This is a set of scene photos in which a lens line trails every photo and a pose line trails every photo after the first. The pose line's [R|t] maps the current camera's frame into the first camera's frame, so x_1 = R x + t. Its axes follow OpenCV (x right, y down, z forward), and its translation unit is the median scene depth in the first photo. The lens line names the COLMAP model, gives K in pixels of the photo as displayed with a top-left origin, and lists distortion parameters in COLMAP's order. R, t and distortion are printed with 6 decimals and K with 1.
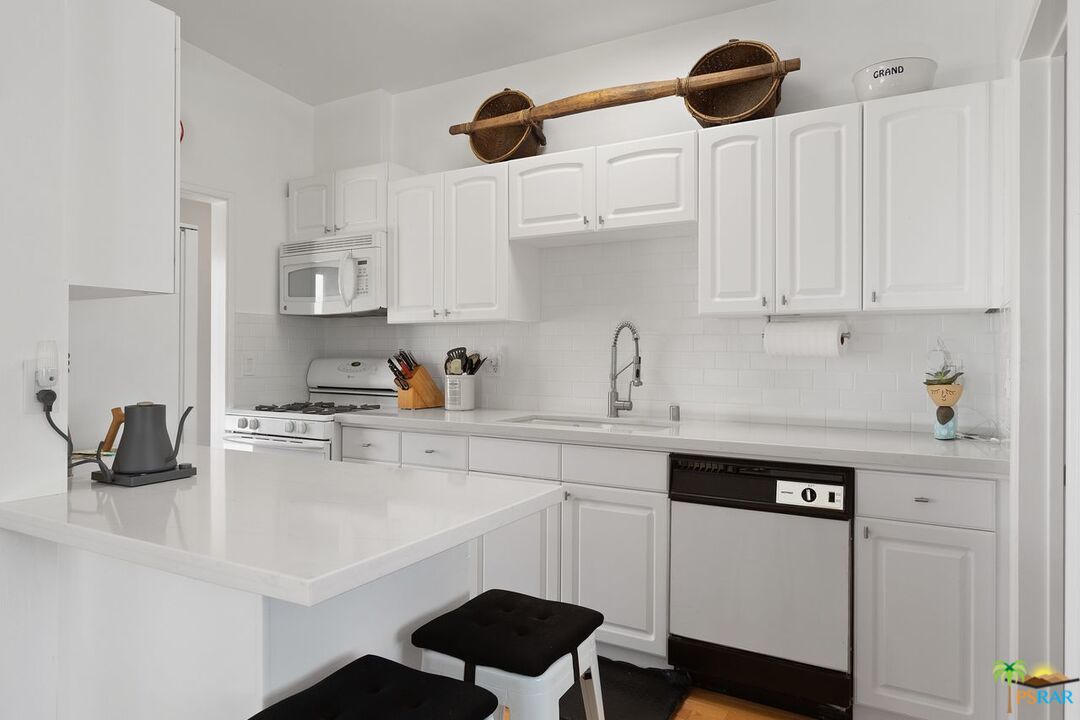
lens RADIAL K [[712.4, 0, 540.4], [0, 712.4, 342.4], [0, 0, 1]] dist [-0.000483, 0.000792]
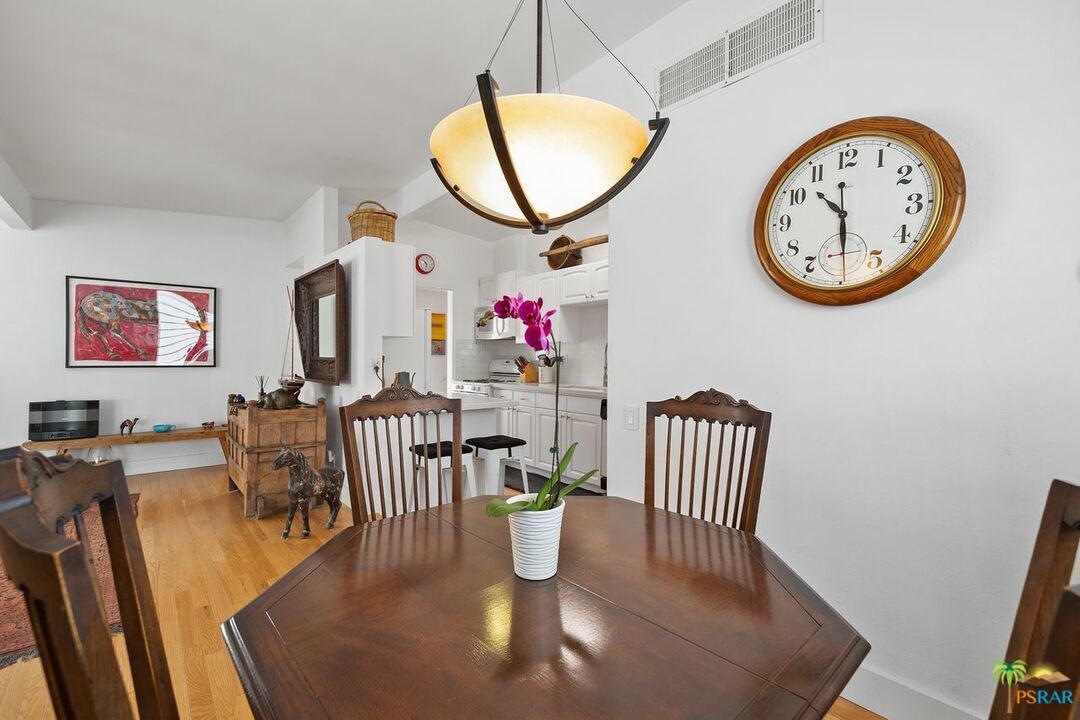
lens RADIAL K [[516.2, 0, 538.1], [0, 516.2, 354.6], [0, 0, 1]] dist [0.000936, 0.000014]
pose [[0.934008, 0.001927, -0.357247, 0.464126], [-0.001002, 0.999996, 0.002774, 0.004050], [0.357251, -0.002233, 0.934006, -0.517478]]
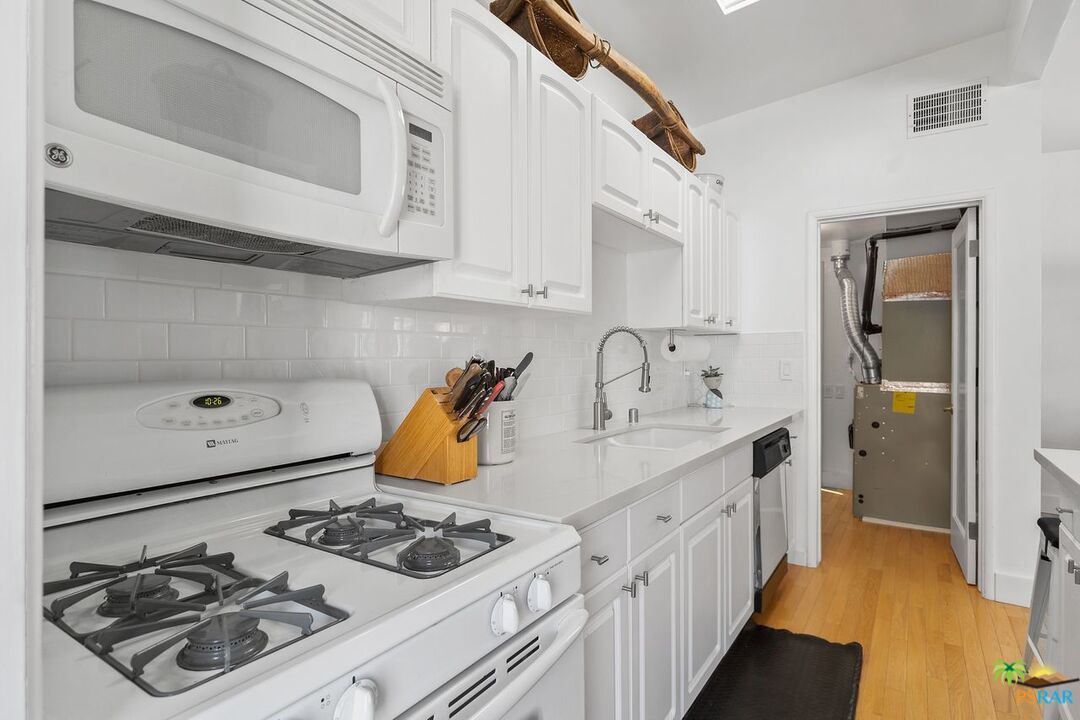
lens RADIAL K [[549.1, 0, 540.0], [0, 549.1, 360.0], [0, 0, 1]] dist [0.026566, -0.000713]
pose [[0.079277, -0.001138, 0.996852, -0.609047], [-0.001757, 0.999998, 0.001282, 0.013617], [-0.996851, -0.001853, 0.079275, 1.014189]]
